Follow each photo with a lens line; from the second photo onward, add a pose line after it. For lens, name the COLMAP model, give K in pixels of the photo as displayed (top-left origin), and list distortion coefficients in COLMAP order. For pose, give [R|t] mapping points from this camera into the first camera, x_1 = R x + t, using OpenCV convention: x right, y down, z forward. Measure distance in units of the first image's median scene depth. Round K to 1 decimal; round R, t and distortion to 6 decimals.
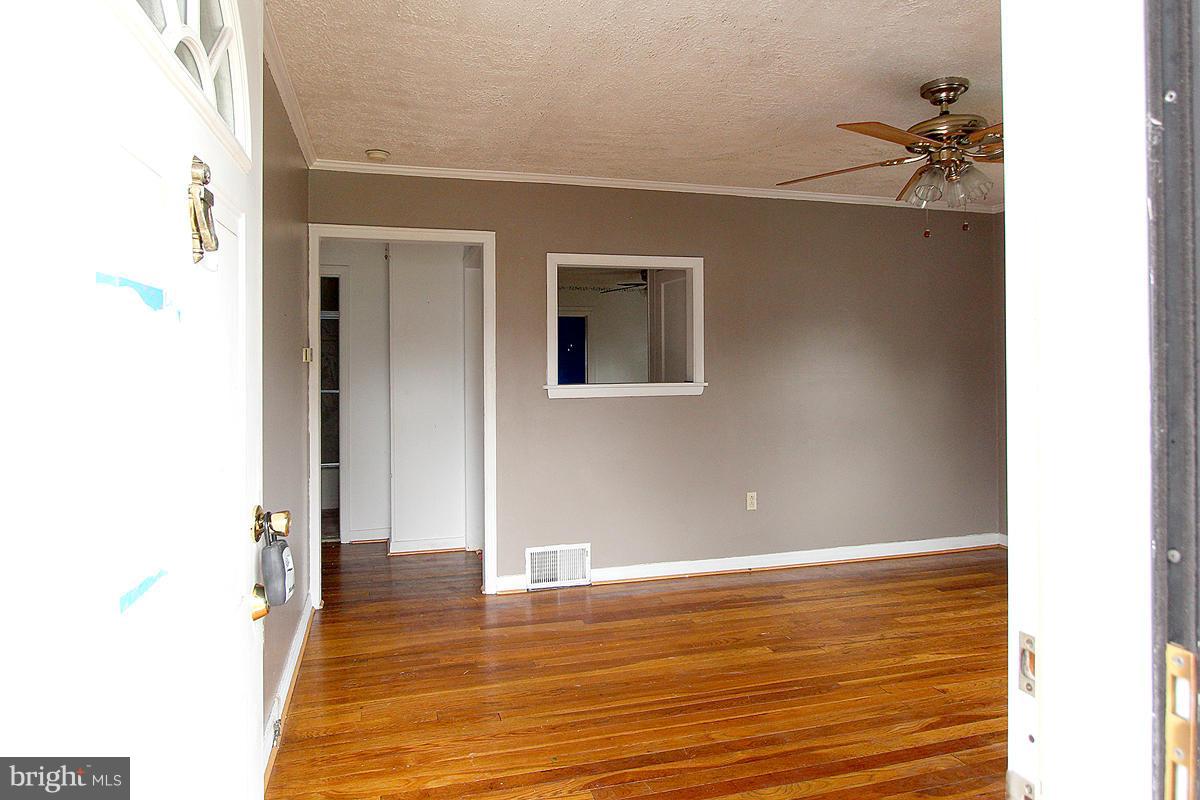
lens RADIAL K [[706.9, 0, 577.4], [0, 706.9, 389.3], [0, 0, 1]] dist [-0.004092, 0.000233]
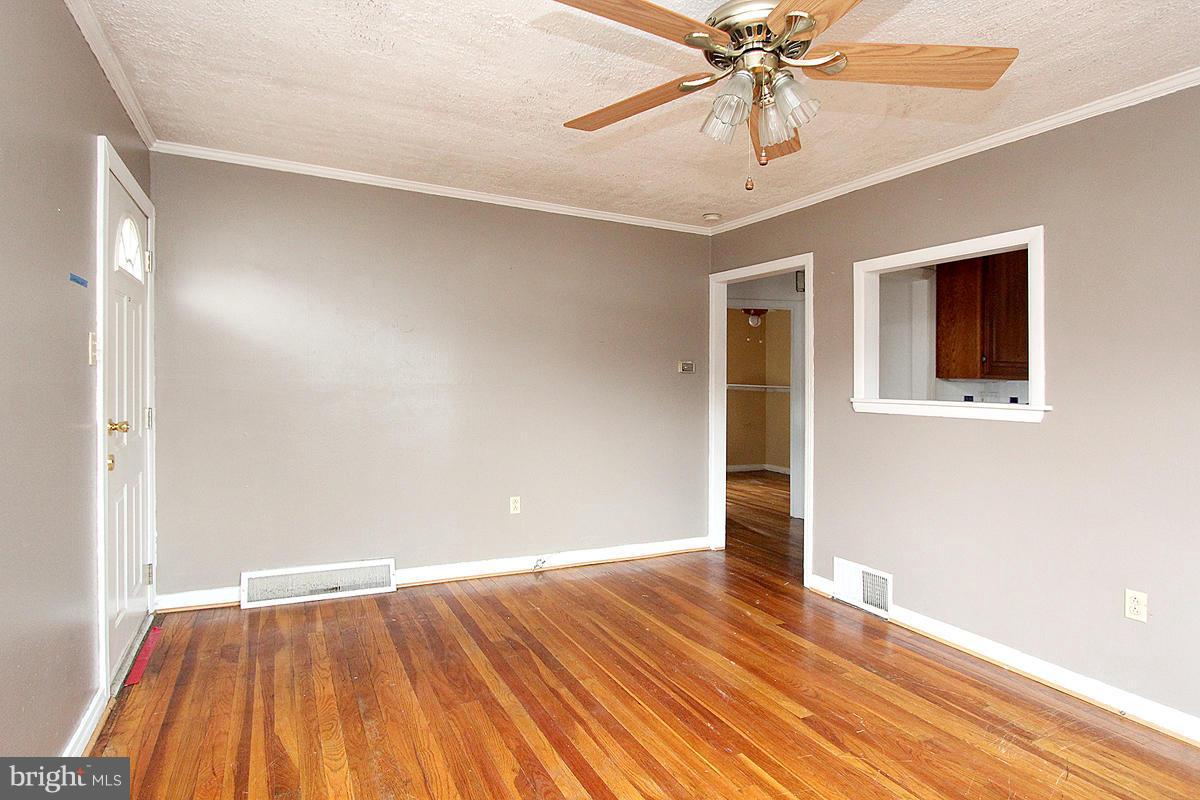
lens RADIAL K [[619.2, 0, 601.7], [0, 619.2, 383.2], [0, 0, 1]] dist [-0.010374, 0.000446]
pose [[0.206733, 0.010187, -0.978344, 0.823797], [-0.060064, 0.998192, -0.002298, -0.004354], [0.976552, 0.059238, 0.206971, 0.528258]]
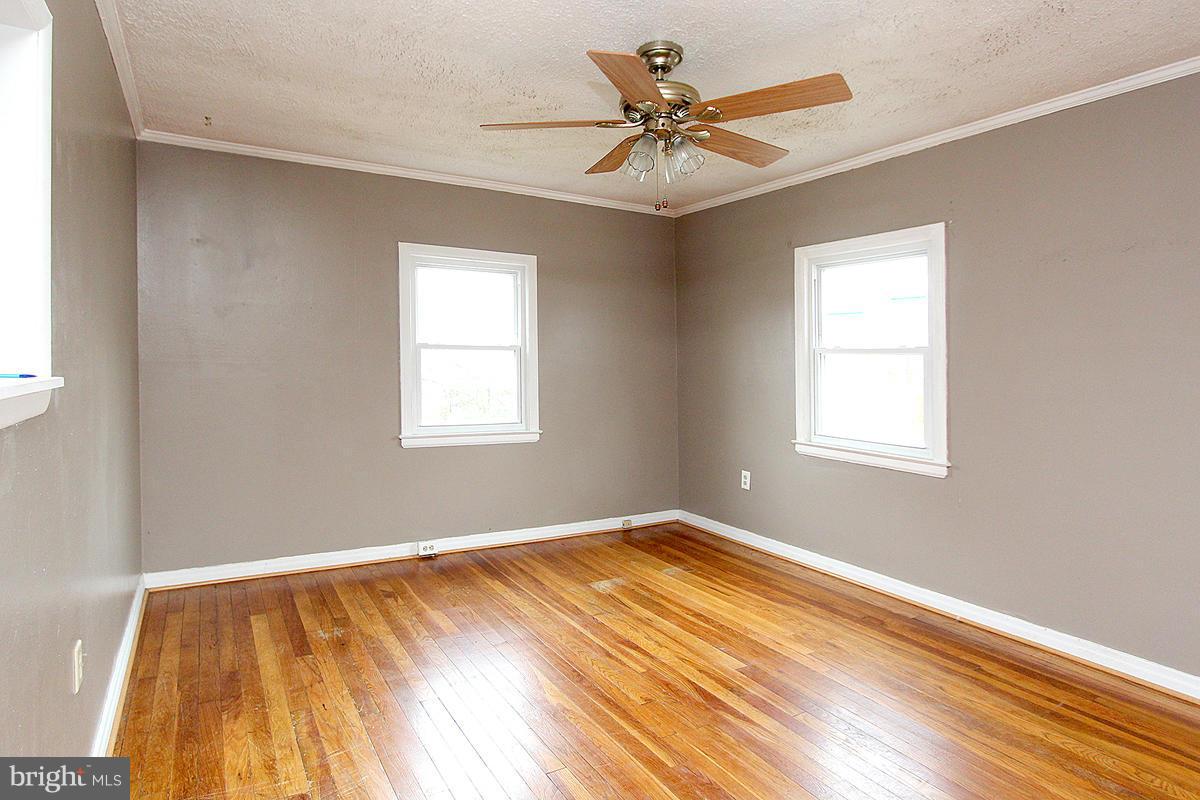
lens RADIAL K [[650.4, 0, 566.6], [0, 650.4, 365.1], [0, 0, 1]] dist [-0.015330, -0.000205]
pose [[-0.229084, -0.003937, 0.973399, -0.217716], [0.017459, 0.999814, 0.008153, -0.015546], [-0.973250, 0.018862, -0.228973, 0.999503]]
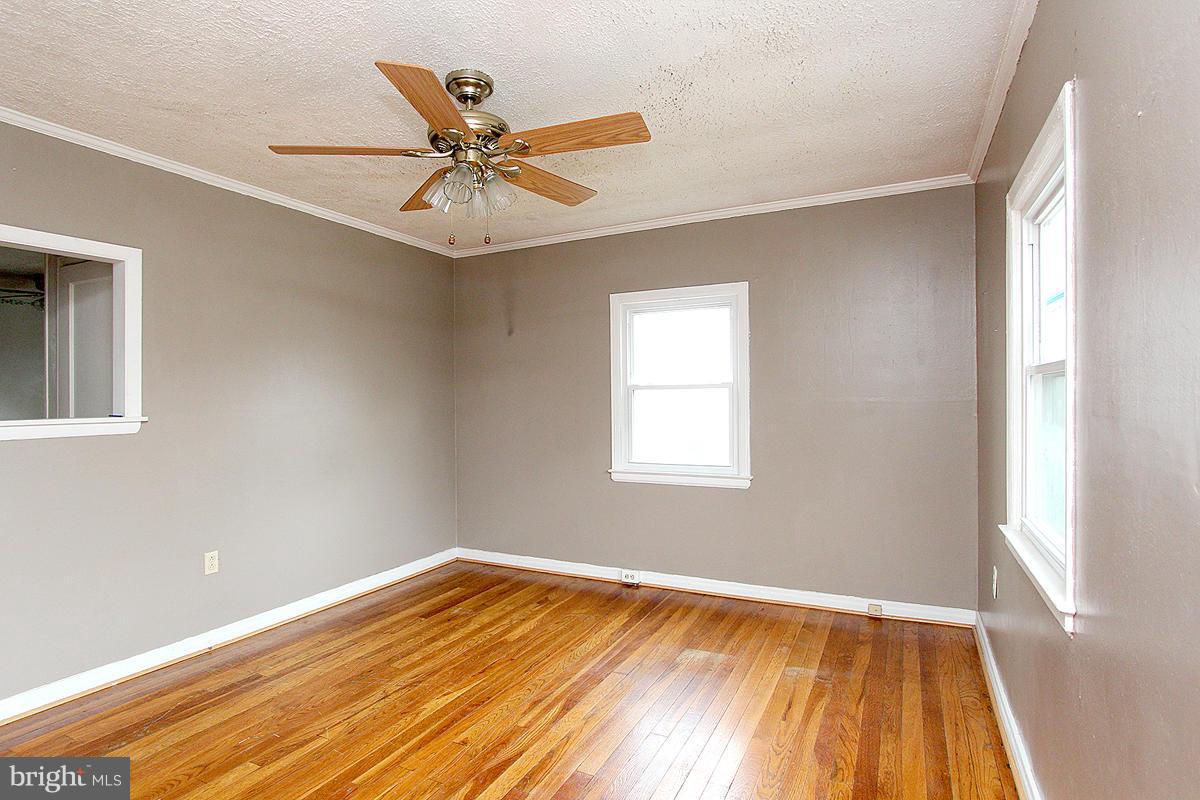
lens RADIAL K [[623.7, 0, 581.1], [0, 623.7, 388.5], [0, 0, 1]] dist [-0.010040, 0.000838]
pose [[0.687371, 0.009080, 0.726250, 0.023838], [0.032864, 0.998509, -0.043589, 0.005362], [-0.725563, 0.053830, 0.686047, 0.238762]]
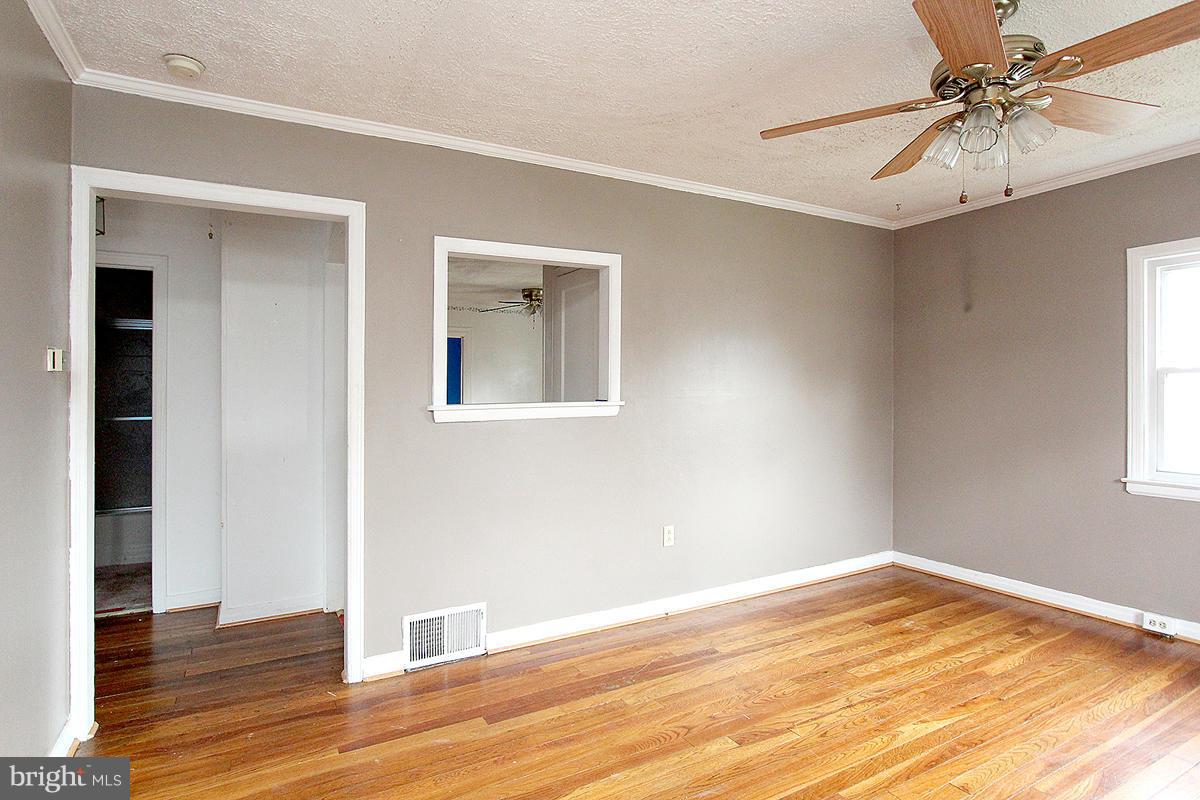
lens RADIAL K [[626.7, 0, 586.6], [0, 626.7, 376.2], [0, 0, 1]] dist [-0.005919, -0.000740]
pose [[0.973941, 0.001352, 0.226798, -0.036948], [0.011962, 0.998284, -0.057319, 0.003761], [-0.226486, 0.058538, 0.972254, 0.305746]]
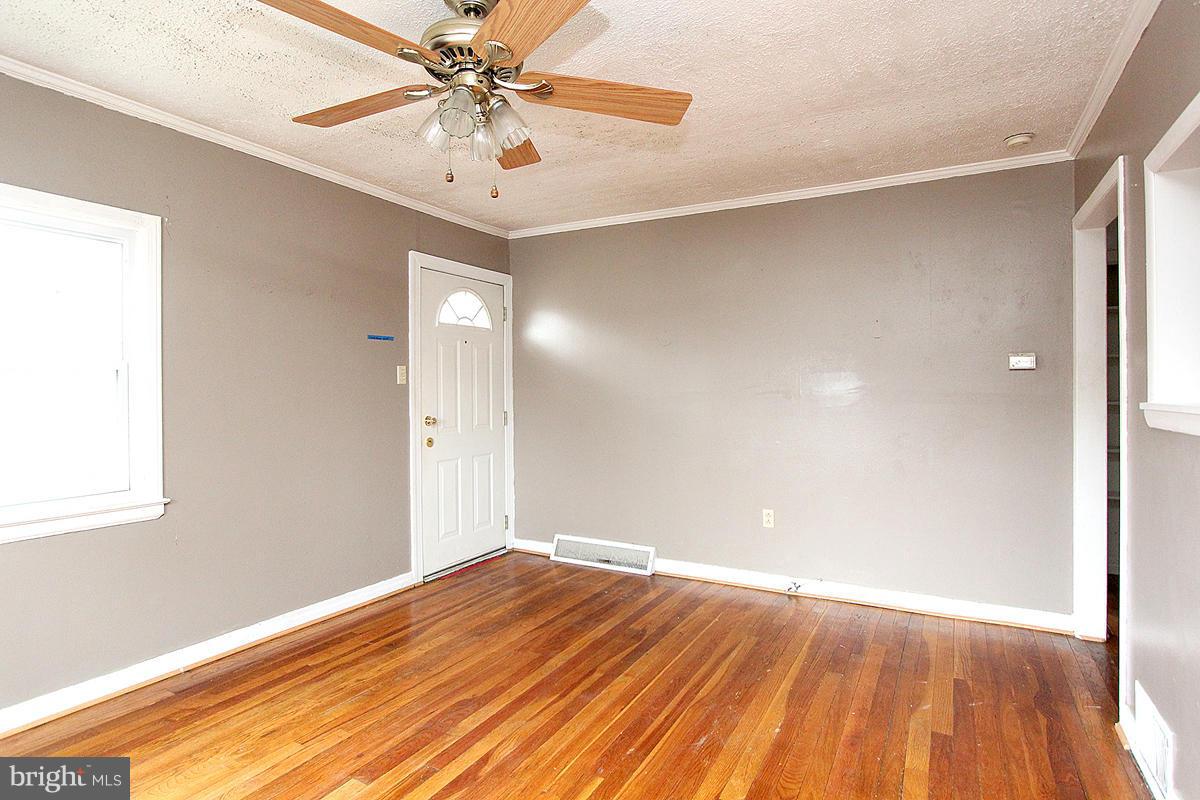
lens RADIAL K [[647.9, 0, 600.0], [0, 647.9, 400.0], [0, 0, 1]] dist [-0.013782, 0.000232]
pose [[-0.696845, 0.018429, -0.716984, 0.692499], [-0.020152, 0.998772, 0.045257, -0.024734], [0.716938, 0.045986, -0.695618, 1.167549]]
